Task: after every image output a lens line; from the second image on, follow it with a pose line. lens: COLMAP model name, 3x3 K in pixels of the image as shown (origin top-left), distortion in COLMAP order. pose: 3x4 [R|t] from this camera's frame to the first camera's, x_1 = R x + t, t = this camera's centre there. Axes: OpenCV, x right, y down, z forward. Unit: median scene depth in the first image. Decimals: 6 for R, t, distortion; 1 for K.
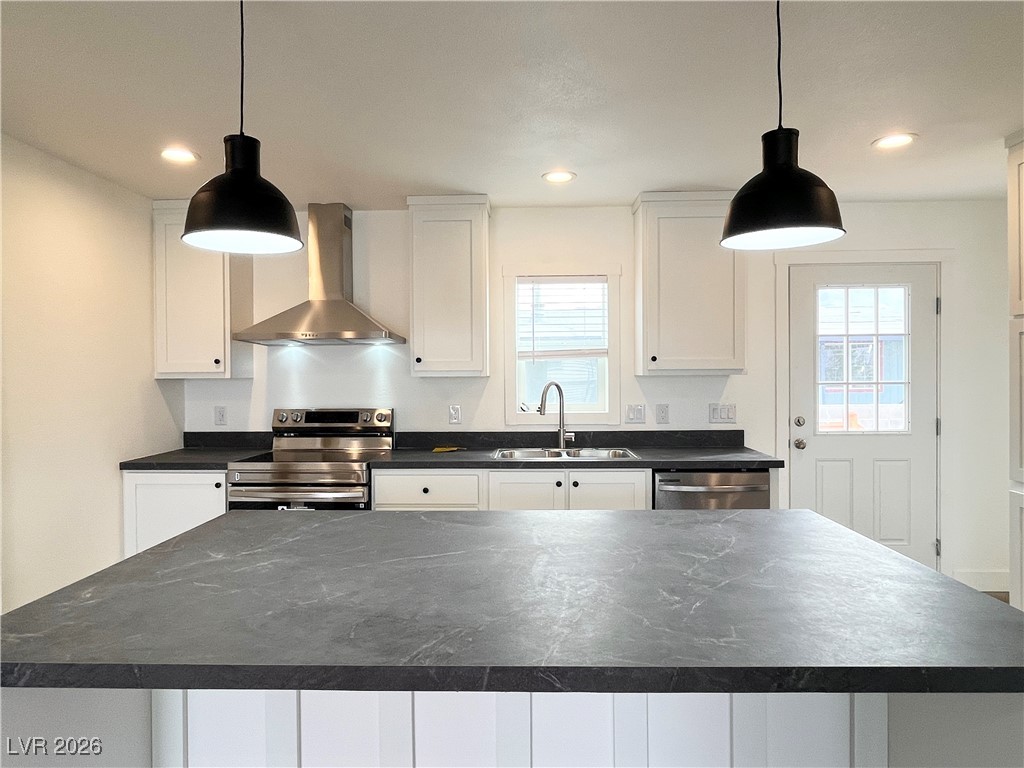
lens RADIAL K [[615.1, 0, 511.1], [0, 615.1, 376.1], [0, 0, 1]] dist [-0.000187, 0.001360]
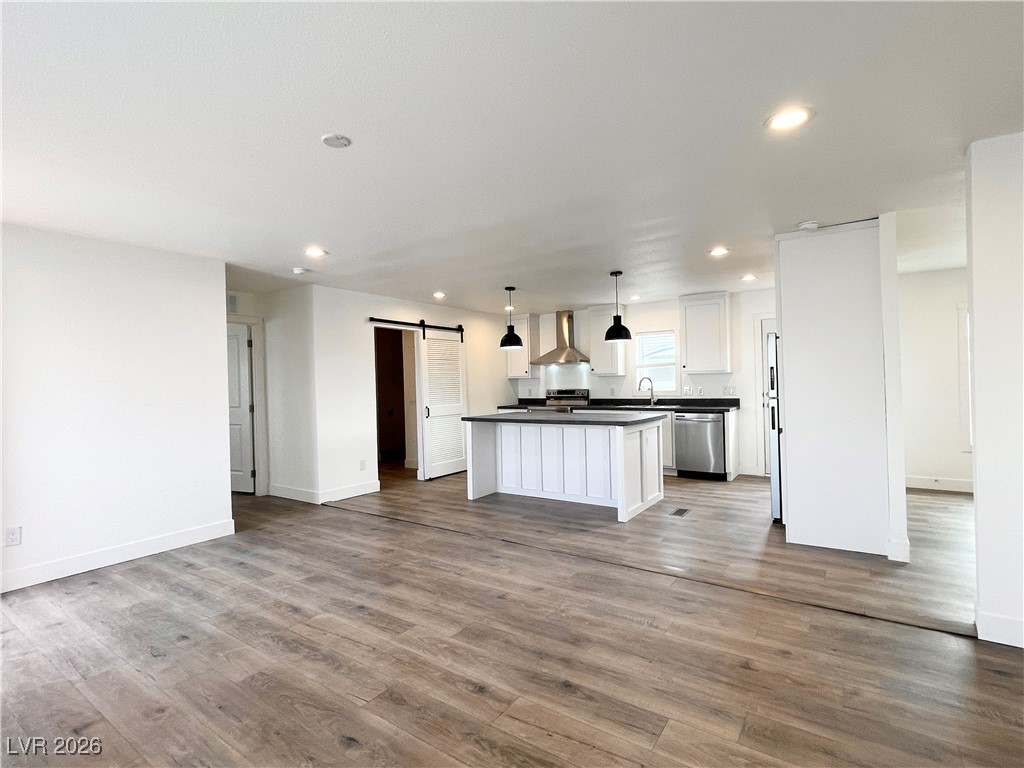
lens RADIAL K [[498.9, 0, 508.2], [0, 498.9, 382.1], [0, 0, 1]] dist [-0.003535, -0.000250]
pose [[0.834263, -0.010572, -0.551266, 0.667622], [0.013621, 0.999906, 0.001438, 0.016745], [0.551199, -0.008708, 0.834329, -0.892266]]
